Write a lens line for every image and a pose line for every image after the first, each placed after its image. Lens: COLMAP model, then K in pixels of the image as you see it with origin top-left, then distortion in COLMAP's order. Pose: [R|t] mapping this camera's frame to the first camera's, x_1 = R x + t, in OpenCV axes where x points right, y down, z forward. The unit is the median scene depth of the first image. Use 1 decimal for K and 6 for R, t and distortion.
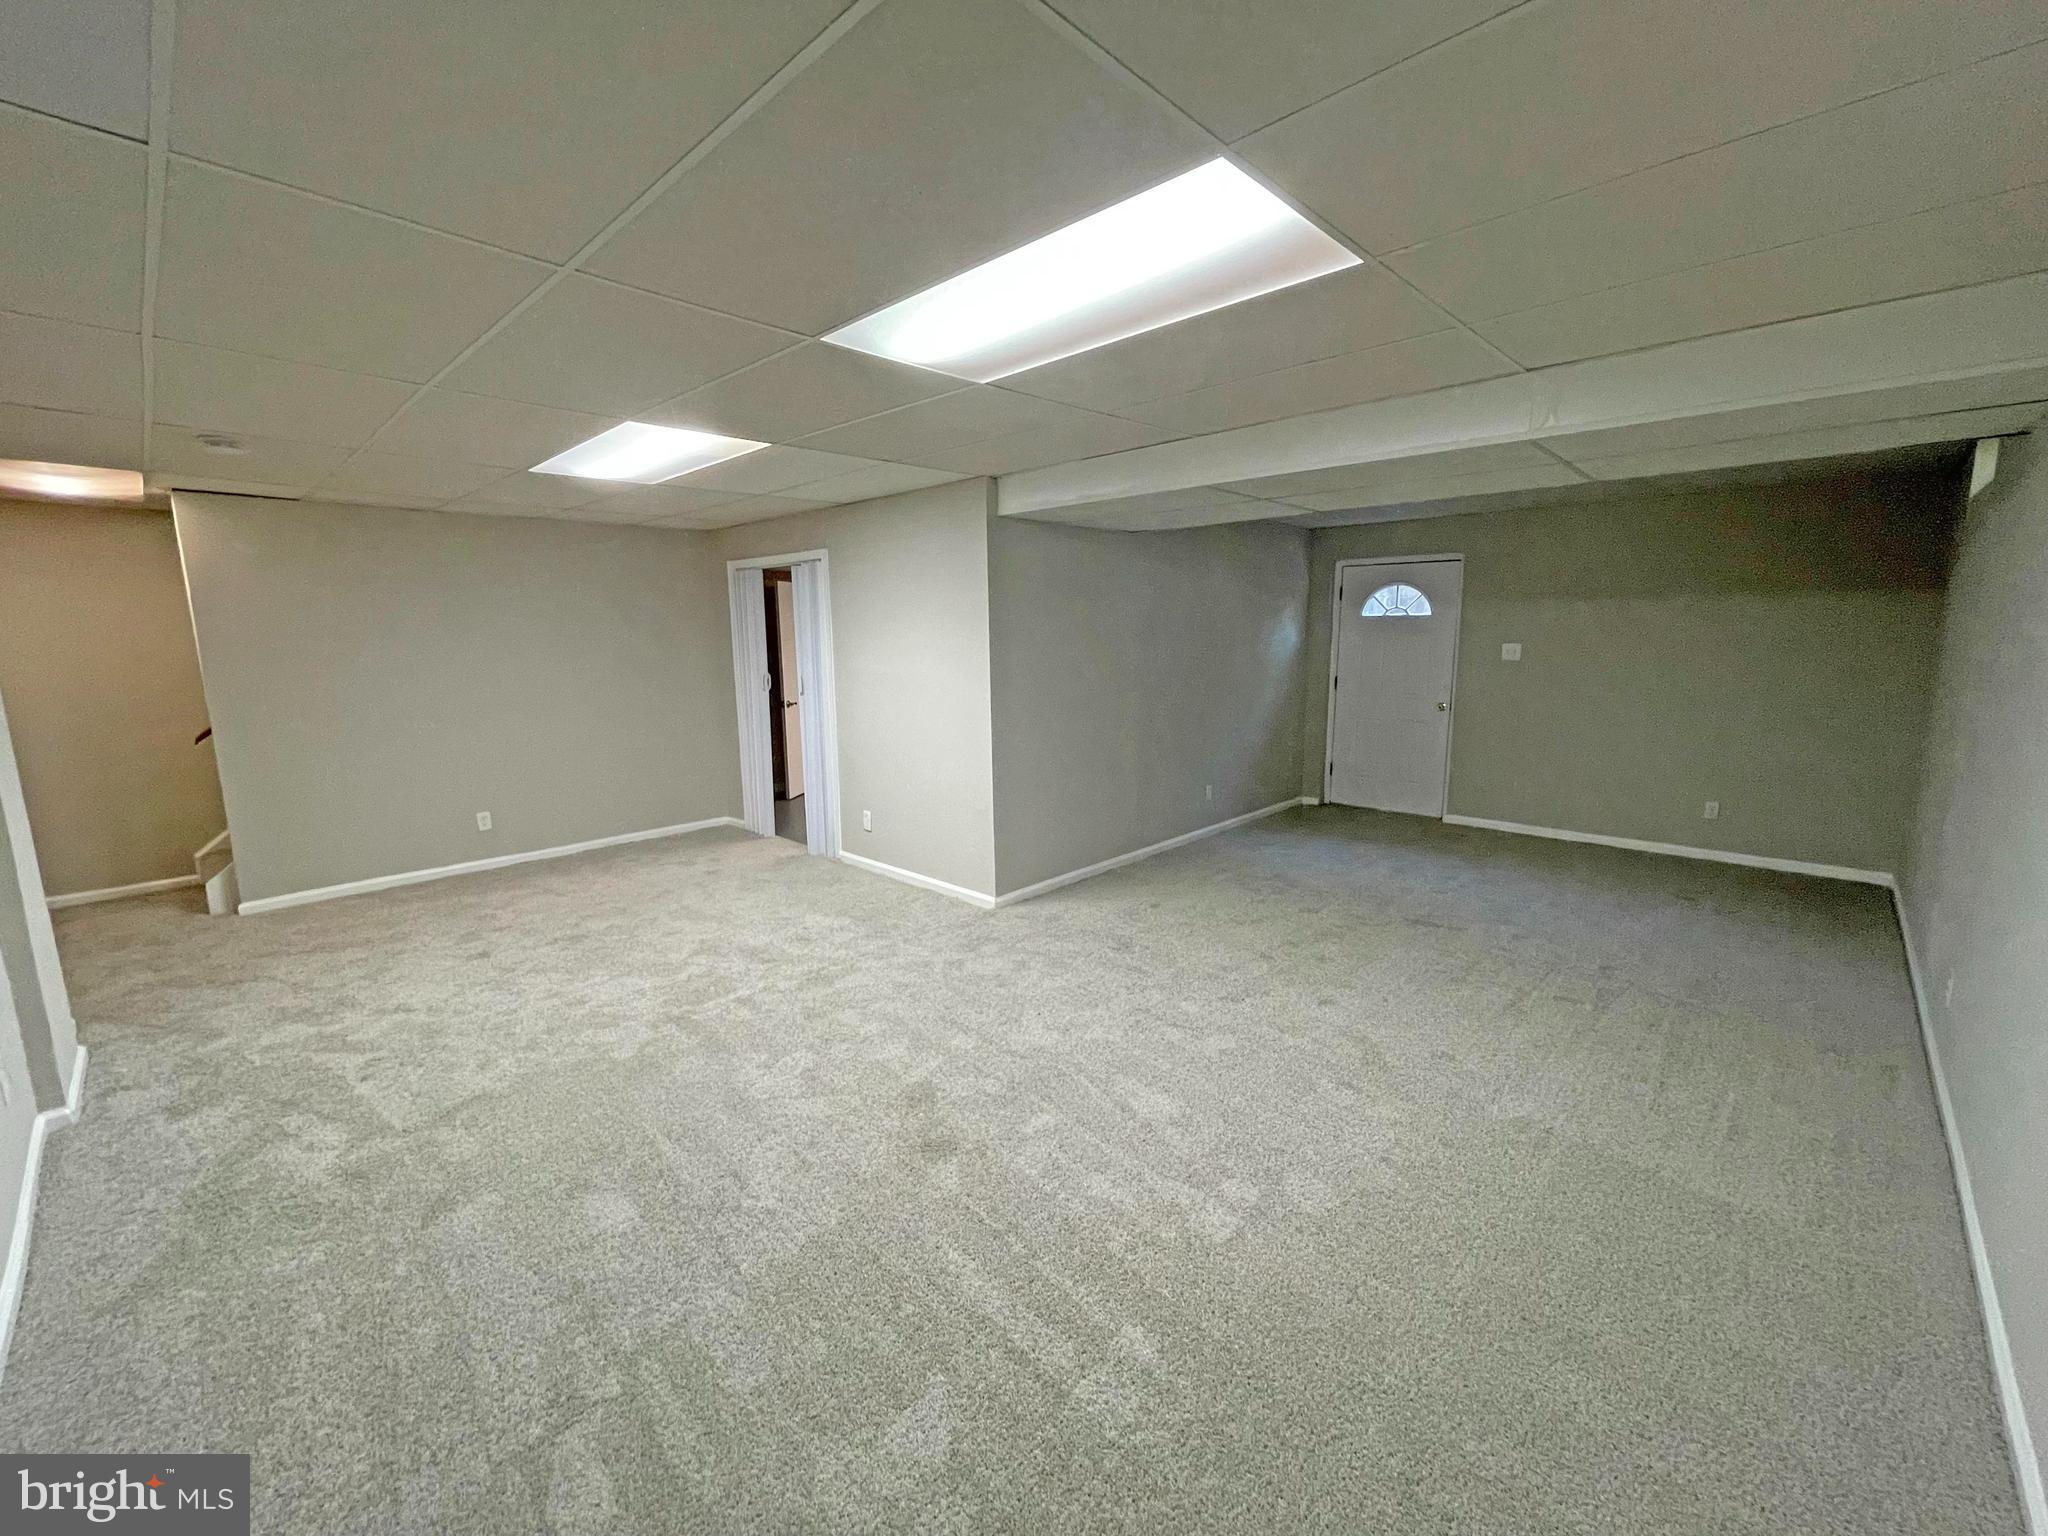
lens RADIAL K [[829.9, 0, 1022.0], [0, 829.9, 769.8], [0, 0, 1]] dist [0.000376, 0.000645]
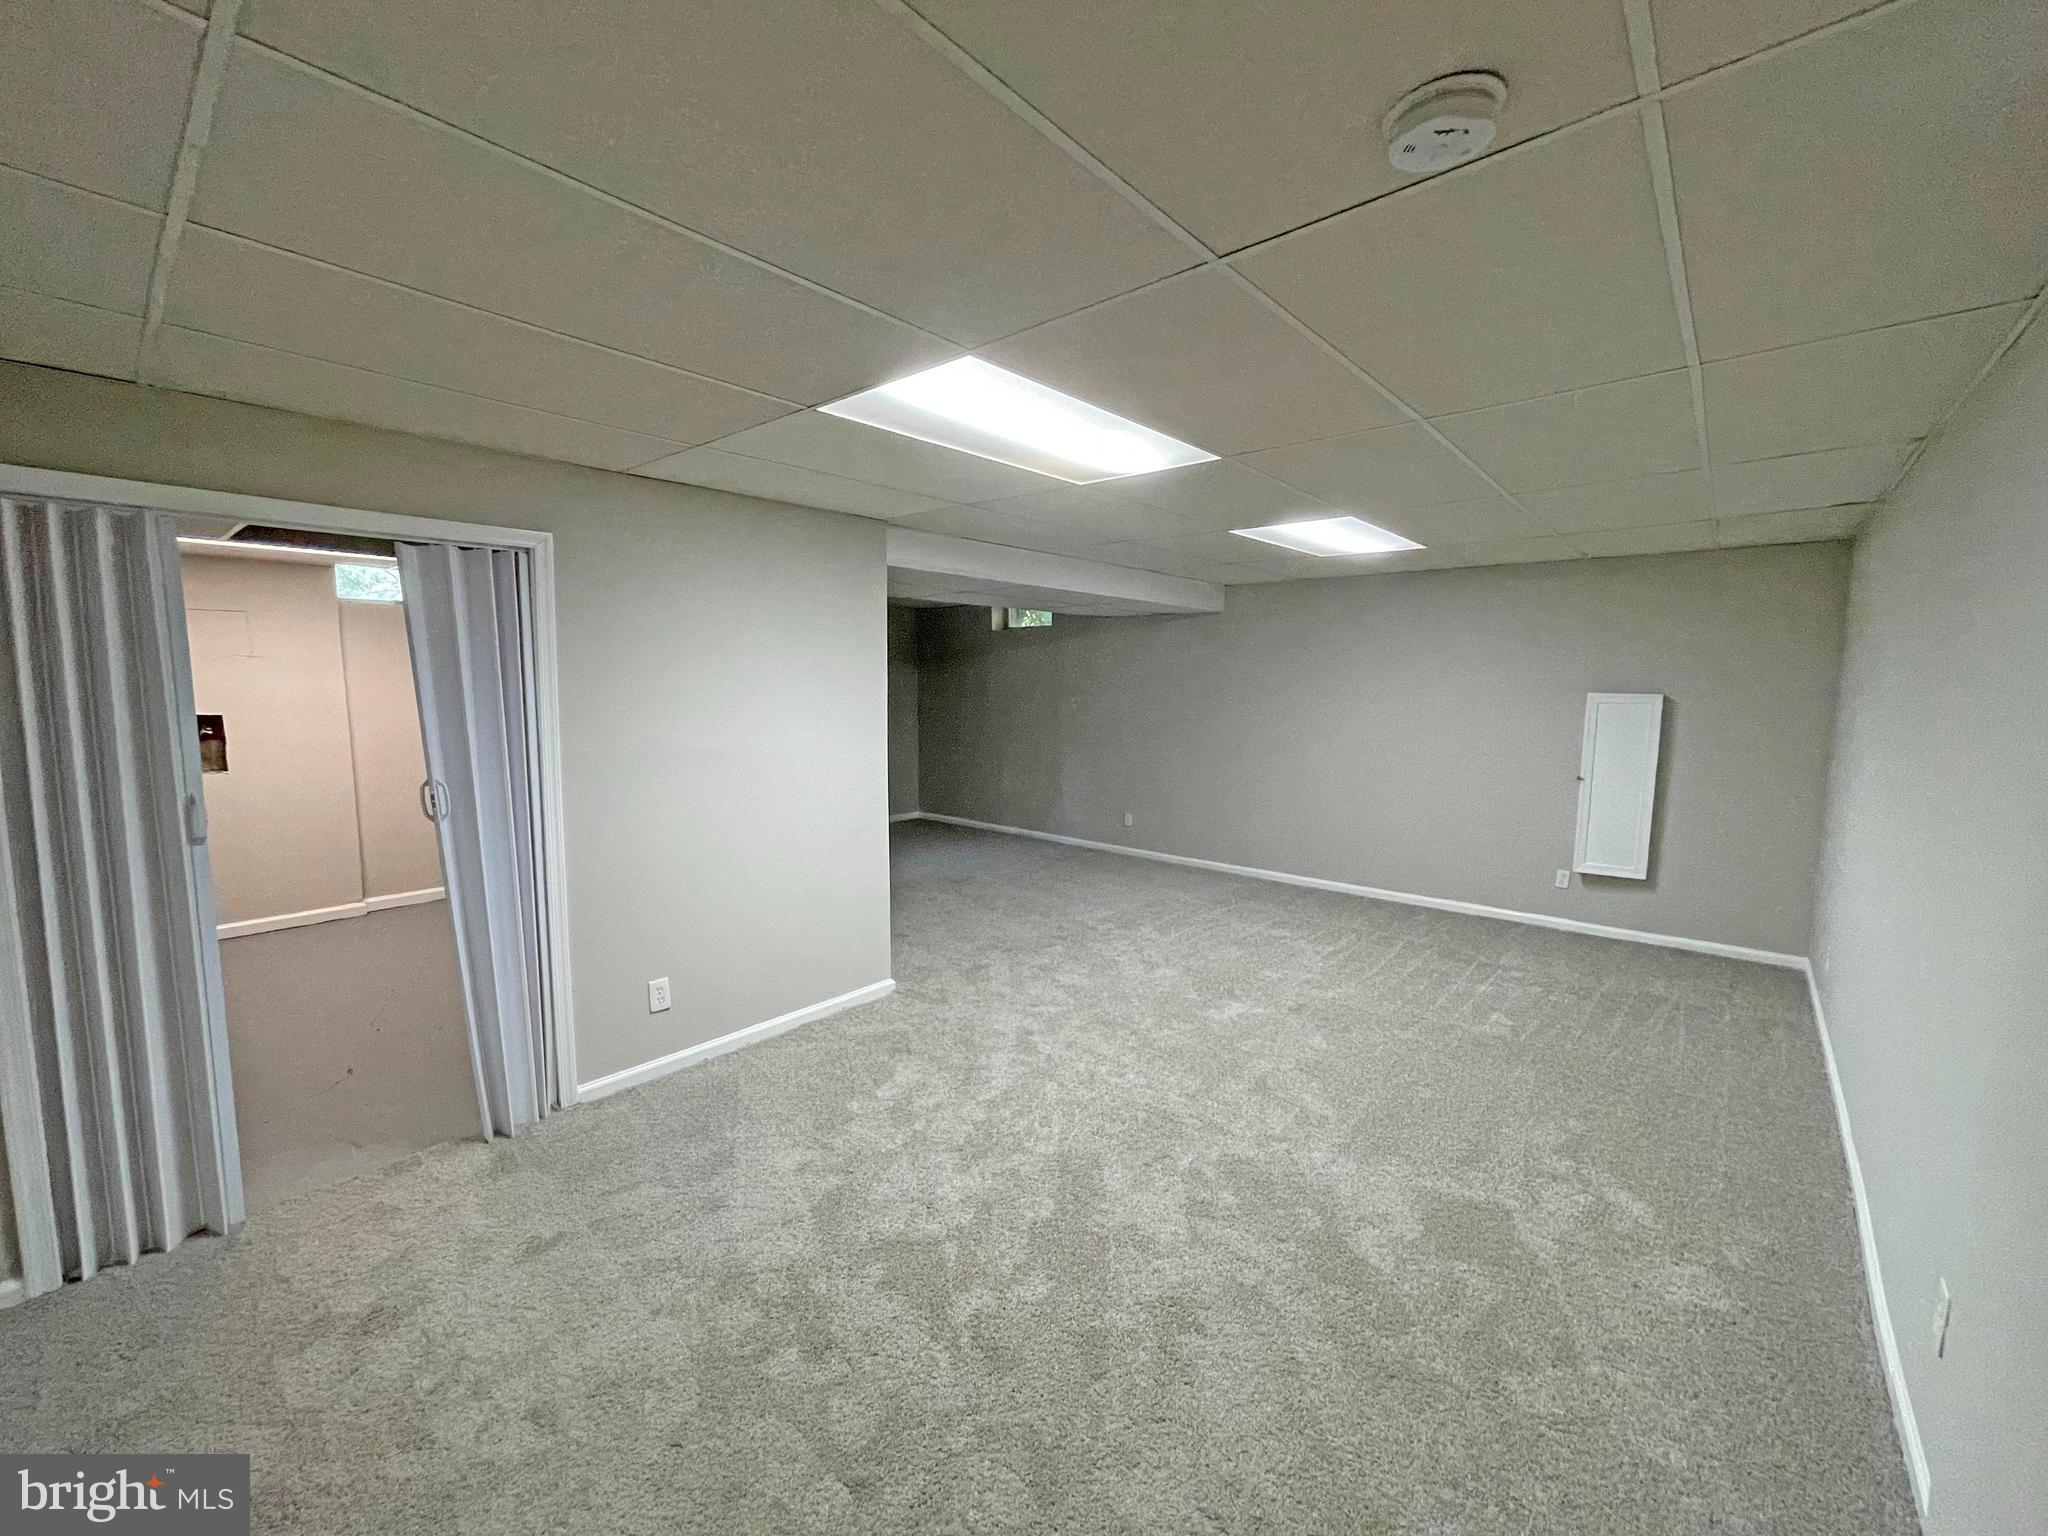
lens RADIAL K [[829.9, 0, 1020.4], [0, 829.9, 766.6], [0, 0, 1]] dist [0.000376, 0.000645]
pose [[-0.050622, -0.090481, 0.994611, -0.882096], [0.162879, 0.981806, 0.097607, -0.132718], [-0.985346, 0.166943, -0.034964, 0.818934]]
